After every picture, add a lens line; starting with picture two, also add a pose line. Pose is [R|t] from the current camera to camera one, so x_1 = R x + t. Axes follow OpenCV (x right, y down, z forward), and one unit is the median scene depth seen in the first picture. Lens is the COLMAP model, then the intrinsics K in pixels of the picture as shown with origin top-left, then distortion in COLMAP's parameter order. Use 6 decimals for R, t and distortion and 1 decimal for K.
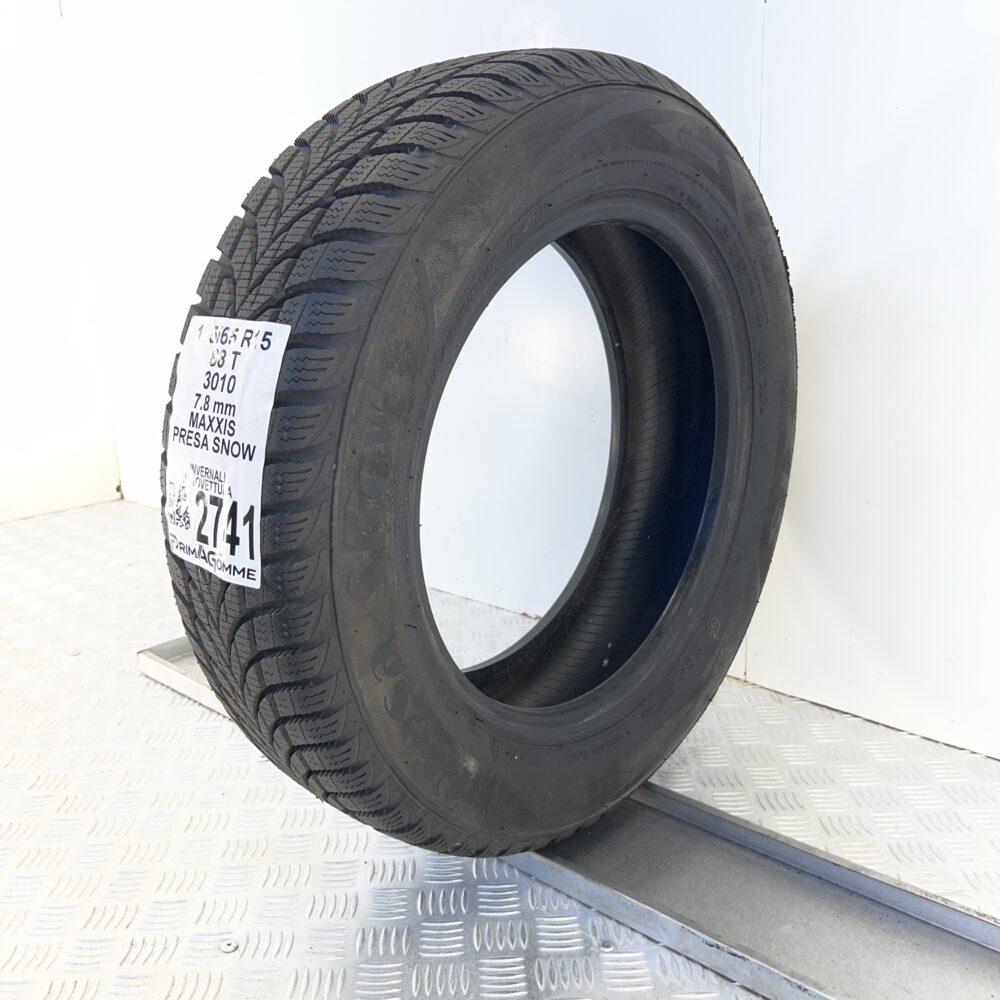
lens RADIAL K [[1003.0, 0, 500.0], [0, 1003.0, 500.0], [0, 0, 1]] dist [0.091015, -0.008856]
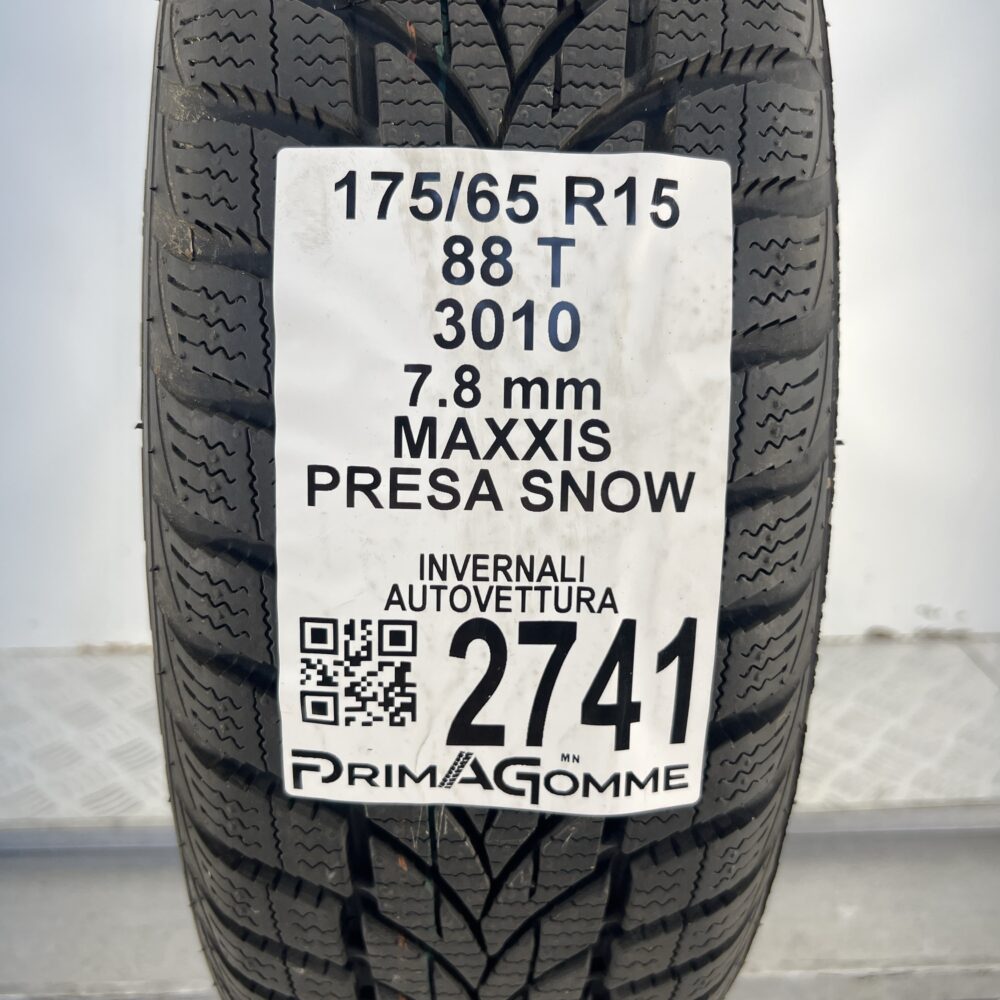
lens RADIAL K [[1003.0, 0, 500.0], [0, 1003.0, 500.0], [0, 0, 1]] dist [0.091015, -0.008856]
pose [[0.704030, -0.212262, 0.677707, -0.546245], [0.151043, 0.977209, 0.149158, -0.109528], [-0.693922, -0.002648, 0.720045, 0.735623]]
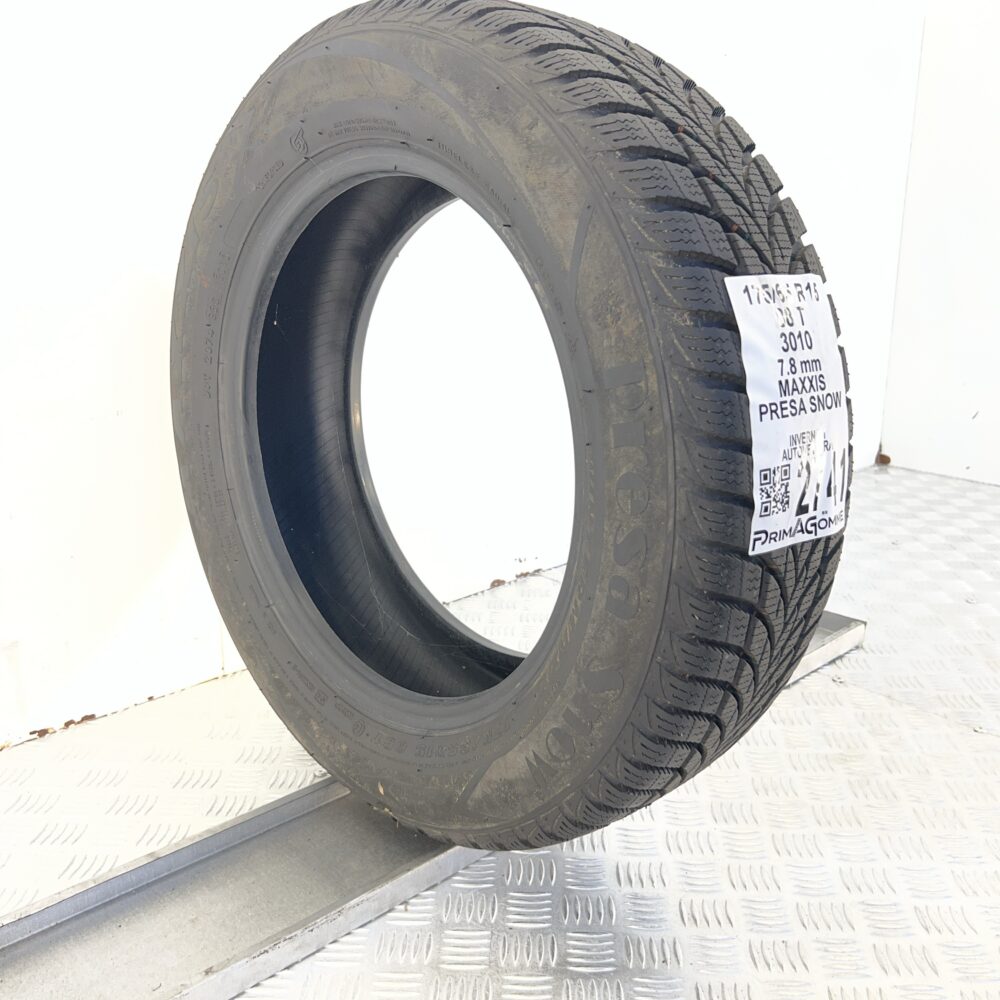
lens RADIAL K [[1003.0, 0, 500.0], [0, 1003.0, 500.0], [0, 0, 1]] dist [0.091015, -0.008856]
pose [[0.060268, -0.240112, 0.968872, -1.255579], [0.237780, 0.946148, 0.219690, -0.251271], [-0.969448, 0.217138, 0.114116, 1.196678]]
